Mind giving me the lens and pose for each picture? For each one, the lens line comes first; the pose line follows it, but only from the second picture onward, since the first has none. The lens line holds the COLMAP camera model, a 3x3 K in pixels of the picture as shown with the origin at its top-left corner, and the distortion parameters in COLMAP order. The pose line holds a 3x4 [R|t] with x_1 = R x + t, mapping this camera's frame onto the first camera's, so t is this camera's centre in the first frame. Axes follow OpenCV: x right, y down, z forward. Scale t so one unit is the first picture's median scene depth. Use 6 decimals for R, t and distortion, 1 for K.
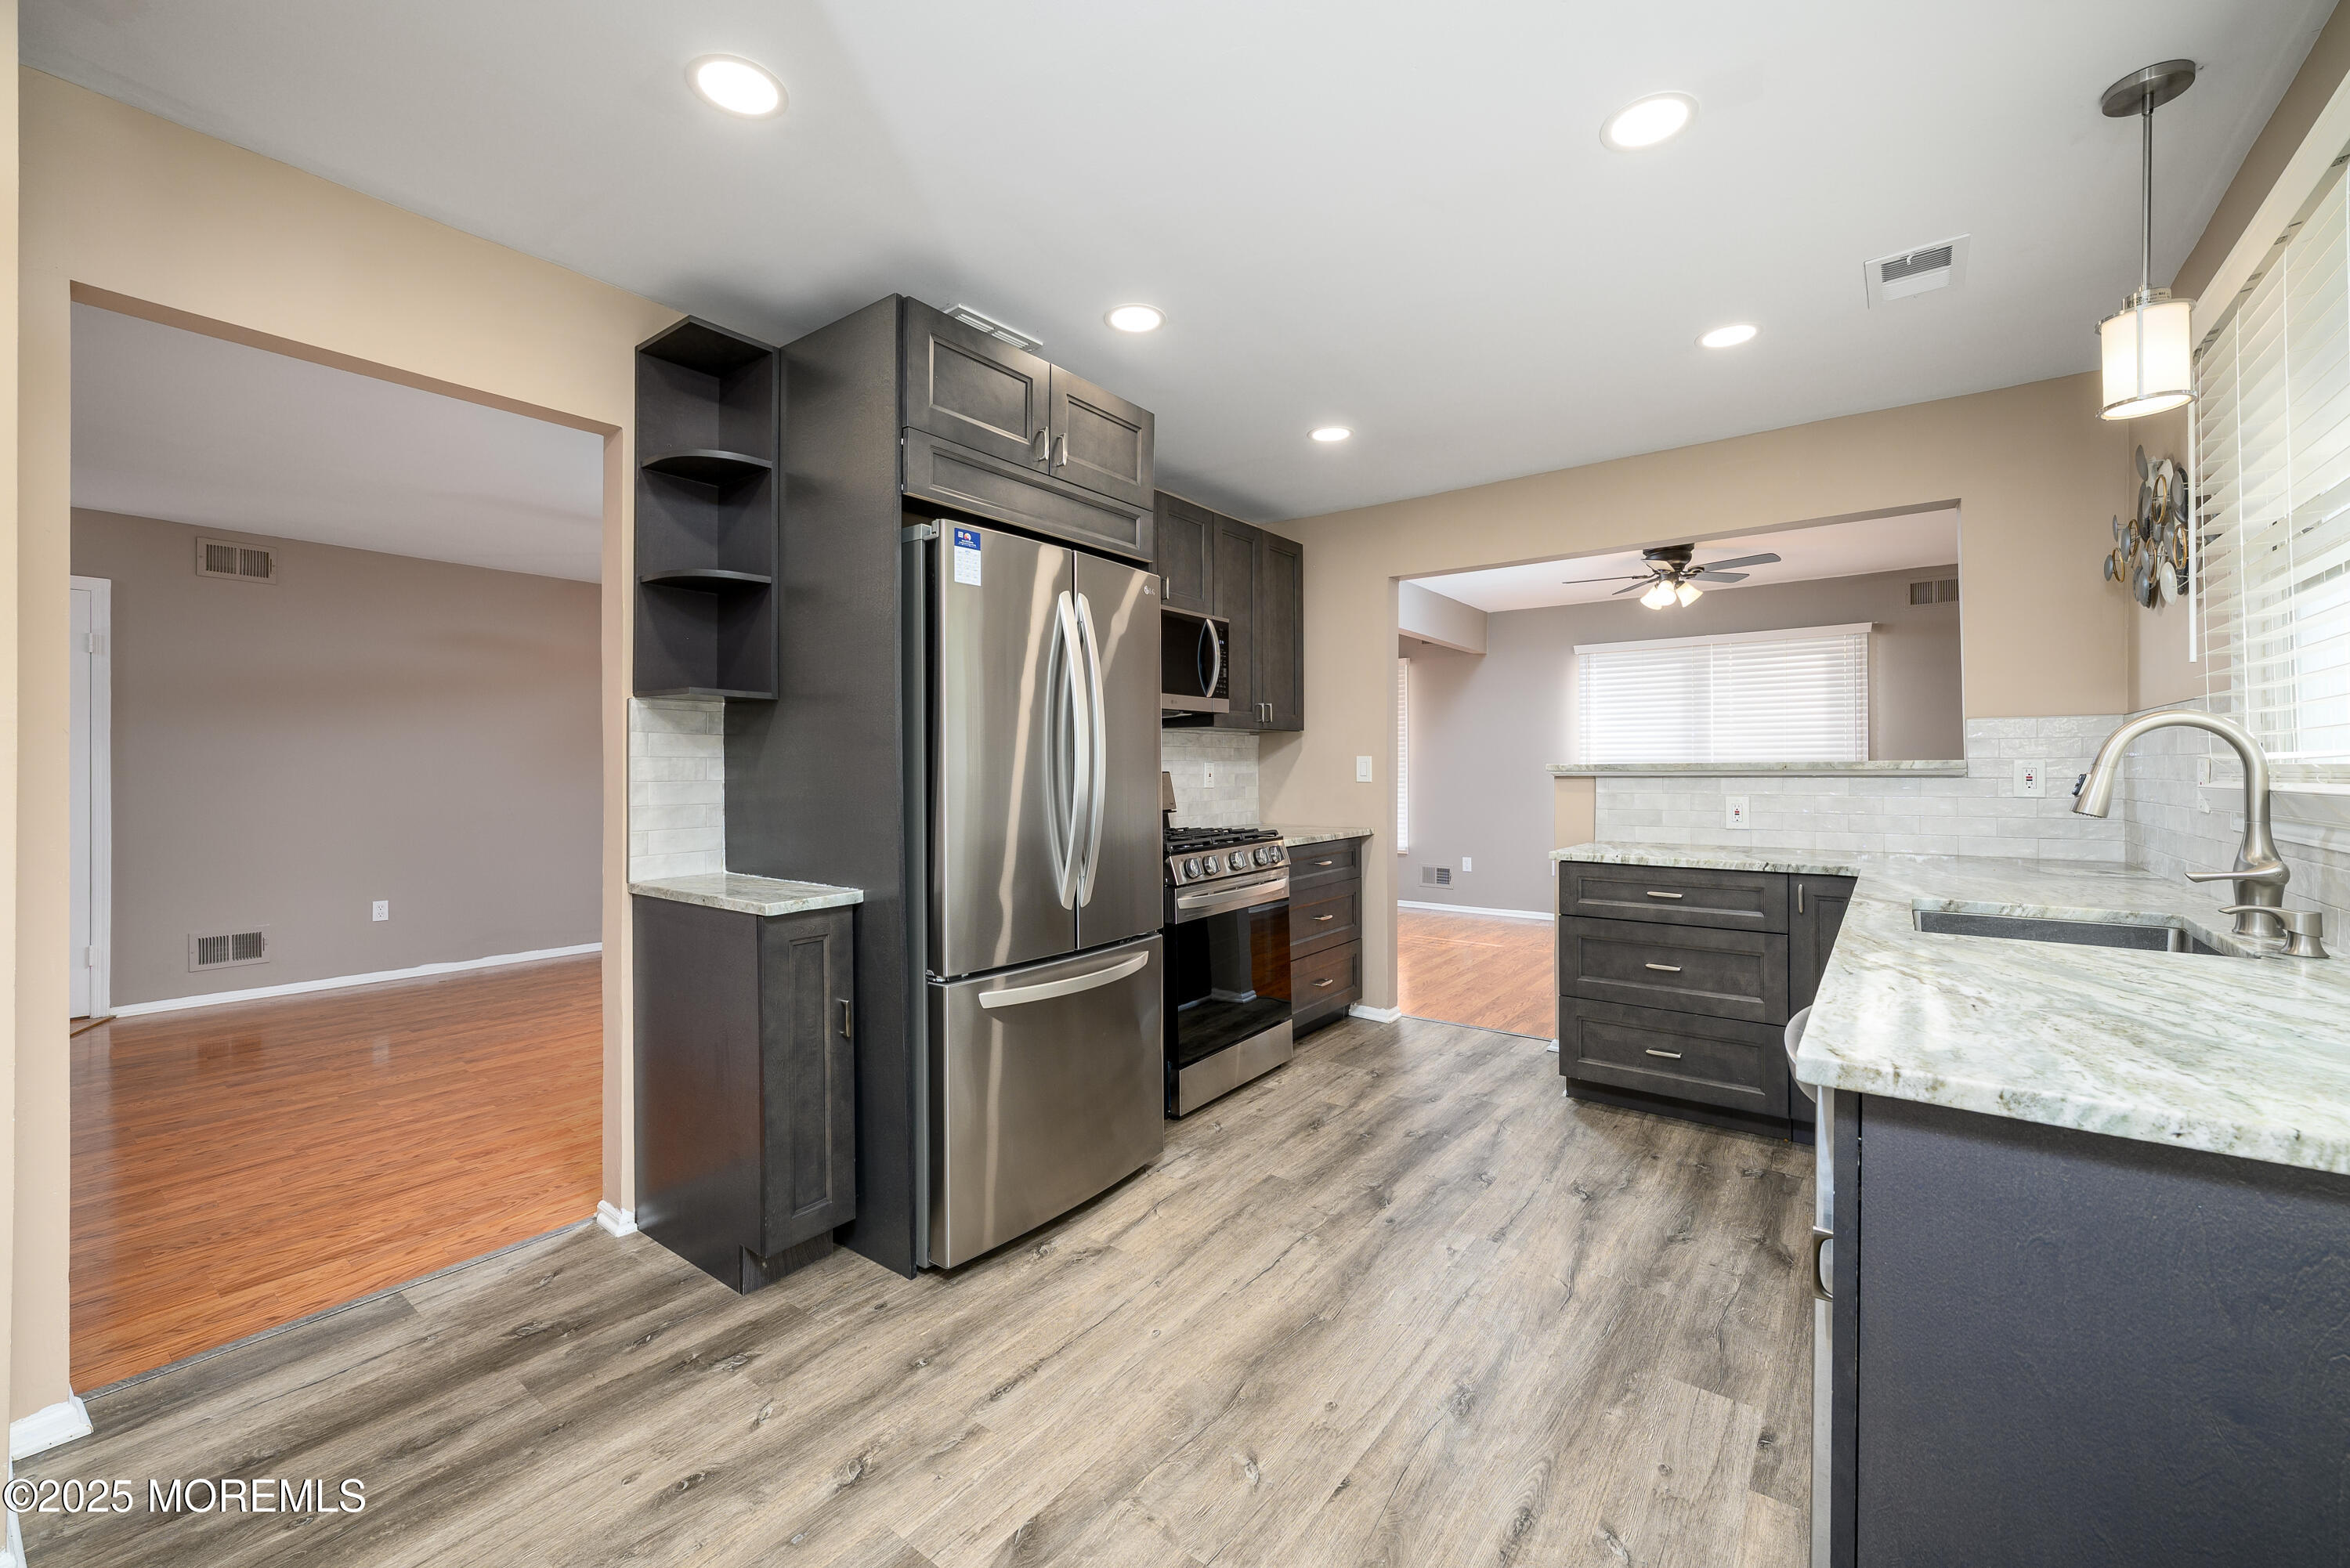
lens RADIAL K [[938.8, 0, 1185.3], [0, 938.8, 766.8], [0, 0, 1]] dist [-0.001151, -0.000090]
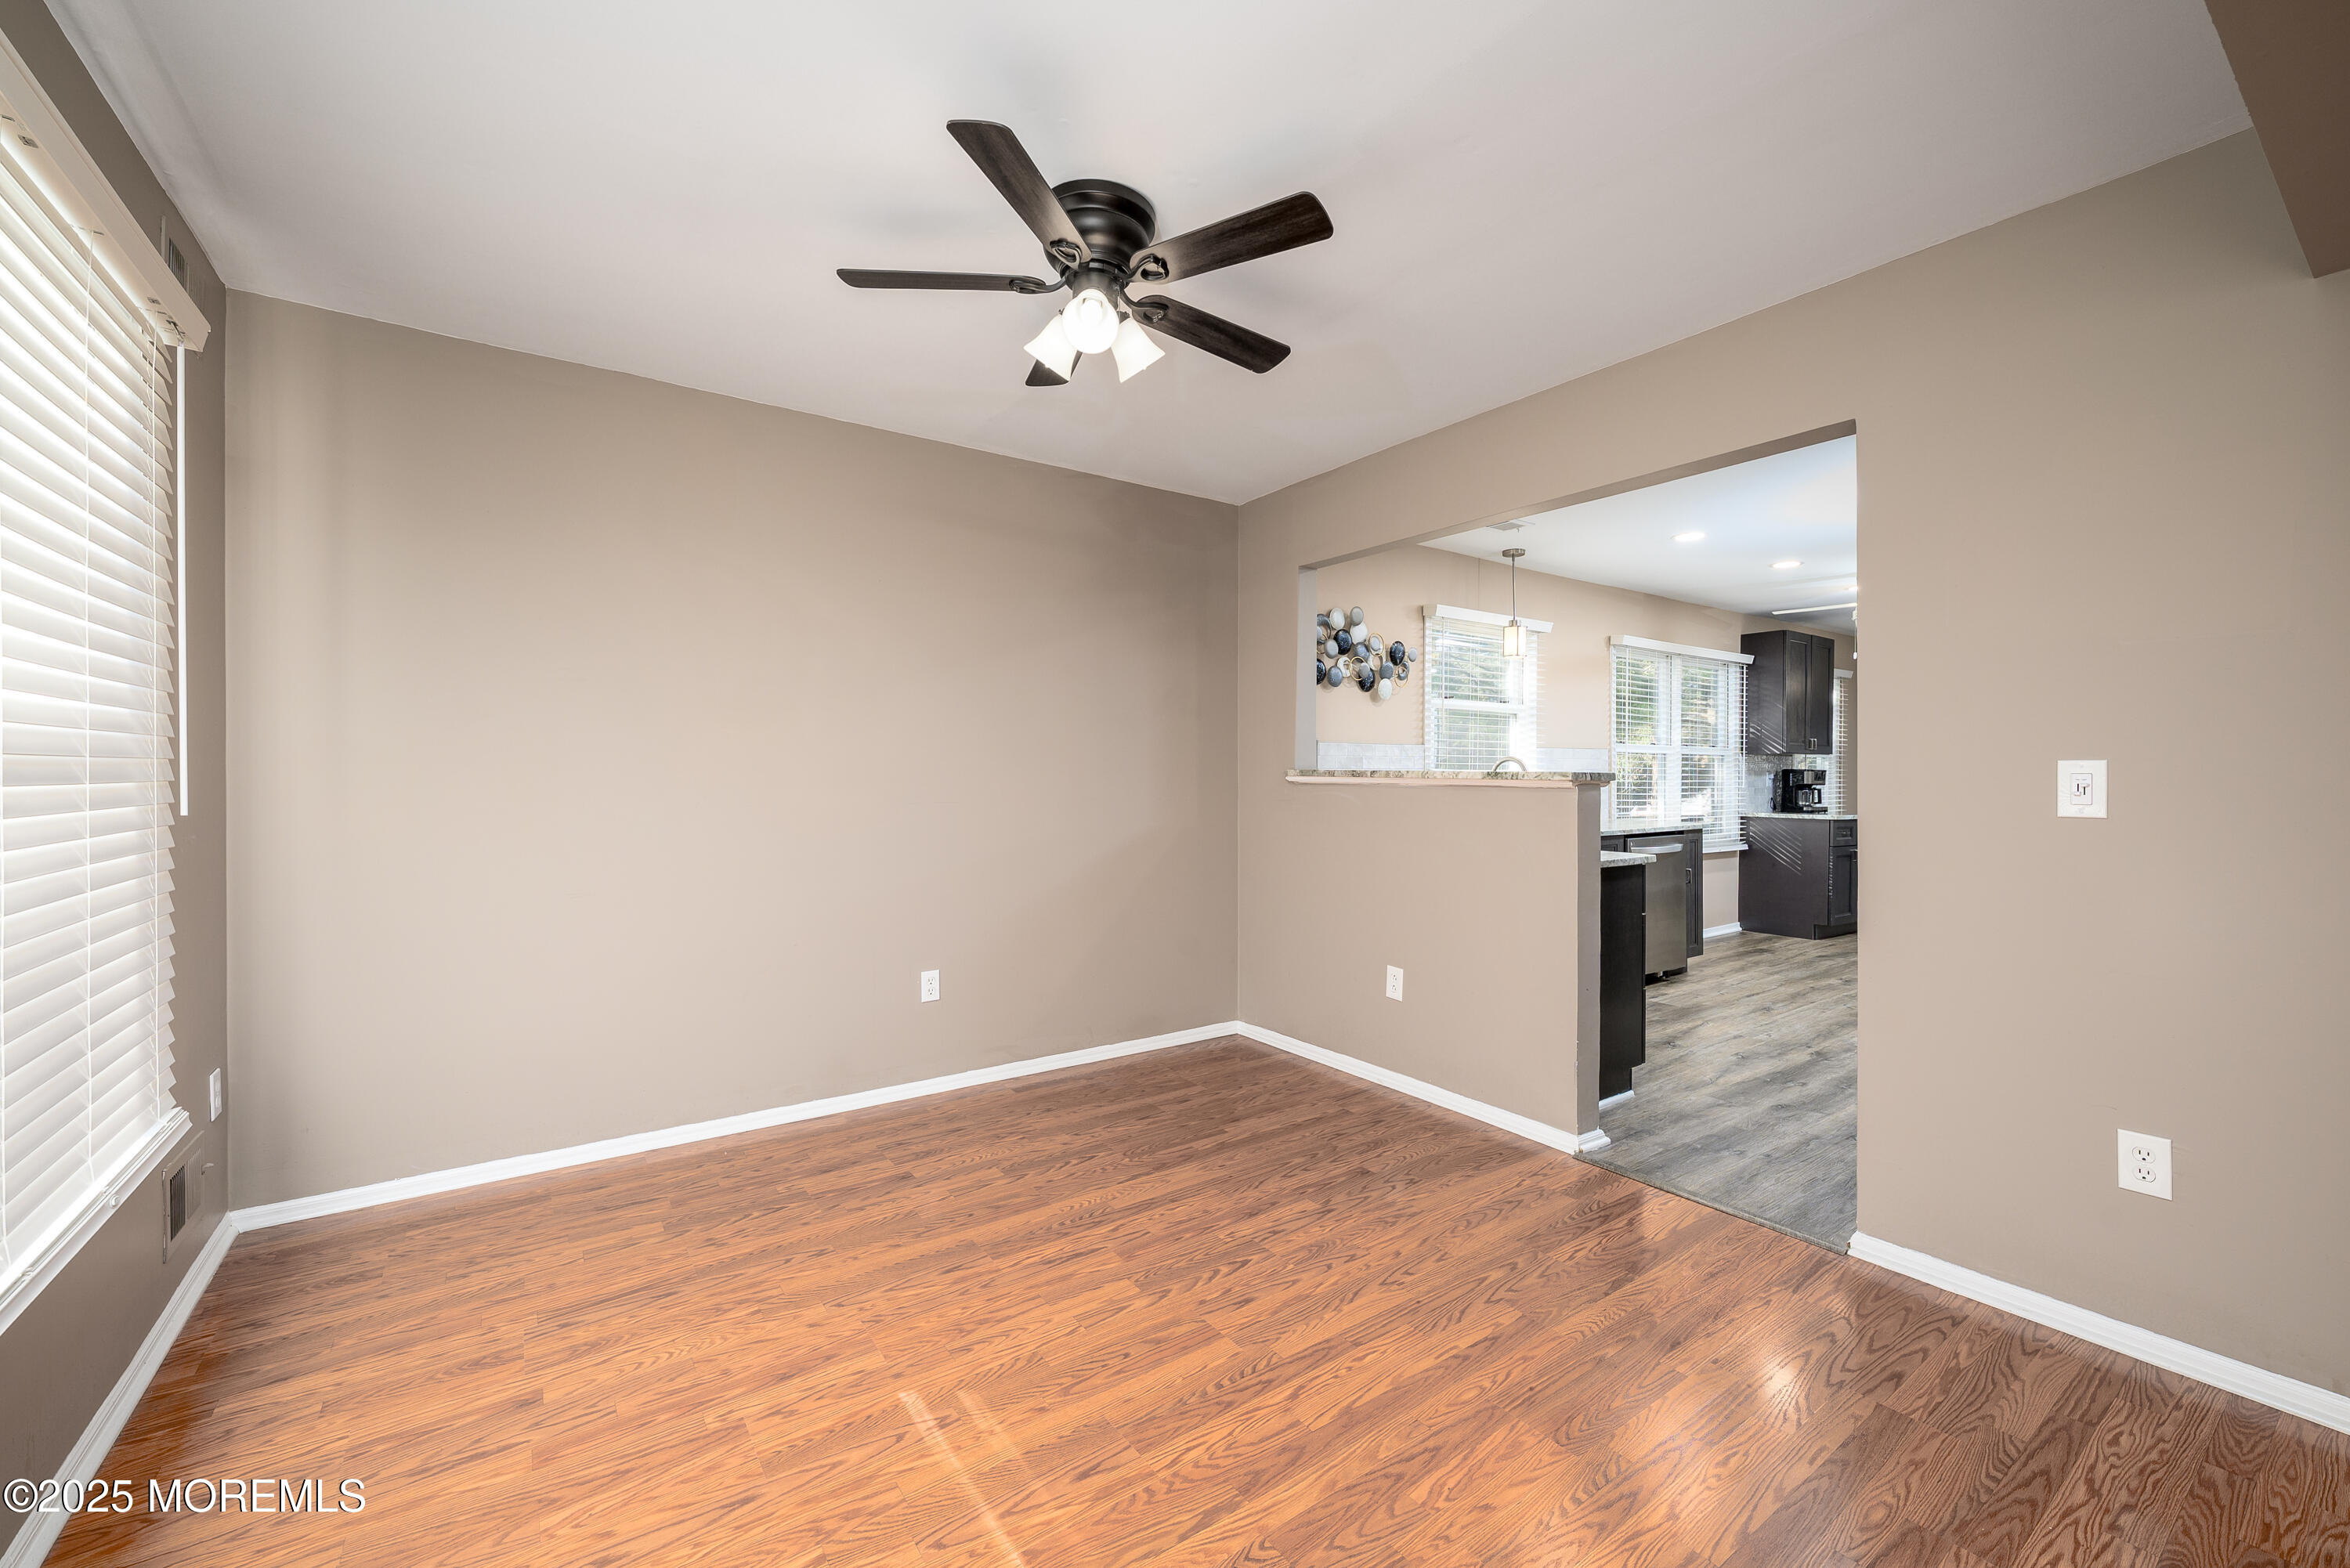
lens RADIAL K [[938.8, 0, 1179.2], [0, 938.8, 766.6], [0, 0, 1]] dist [-0.001151, -0.000090]
pose [[-0.951682, 0.002848, 0.307071, 0.665421], [0.000021, 0.999958, -0.009211, 0.000995], [-0.307084, -0.008760, -0.951642, 2.532138]]
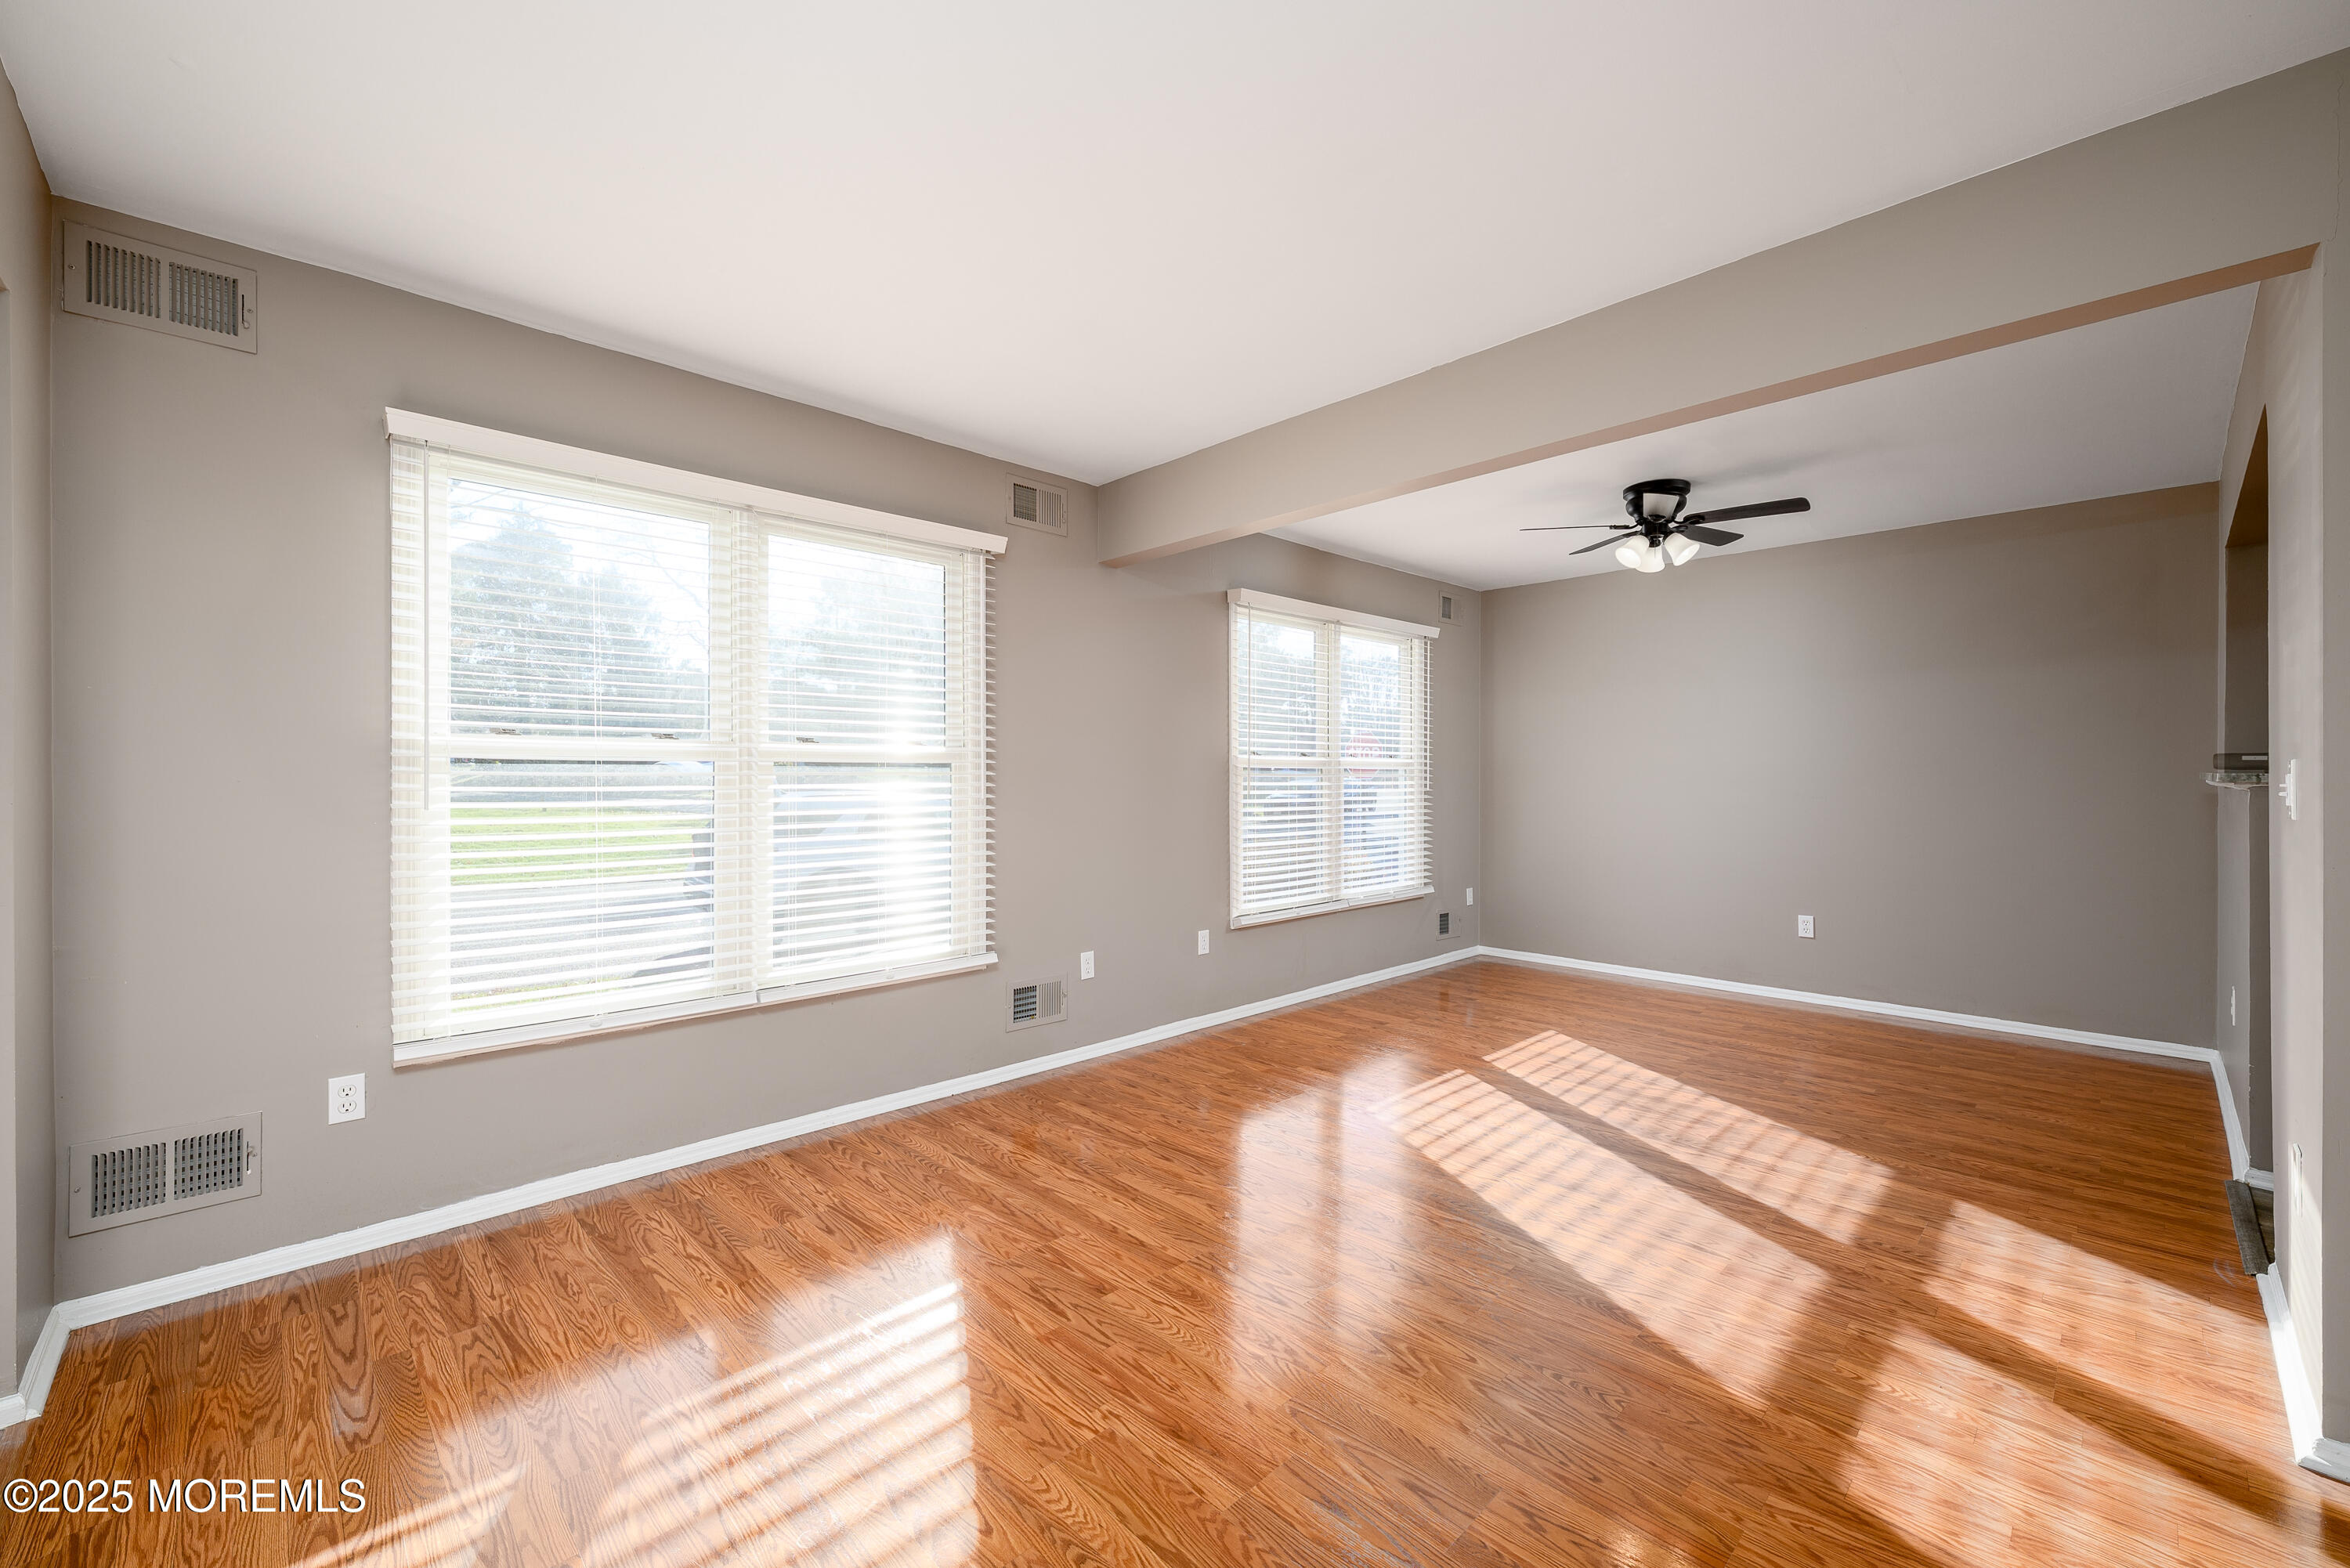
lens RADIAL K [[934.1, 0, 1182.6], [0, 934.1, 787.1], [0, 0, 1]] dist [-0.001297, 0.000390]
pose [[0.151987, -0.008046, 0.988350, -0.545860], [-0.000711, 0.999966, 0.008250, 0.004570], [-0.988382, -0.001957, 0.151976, 2.338603]]
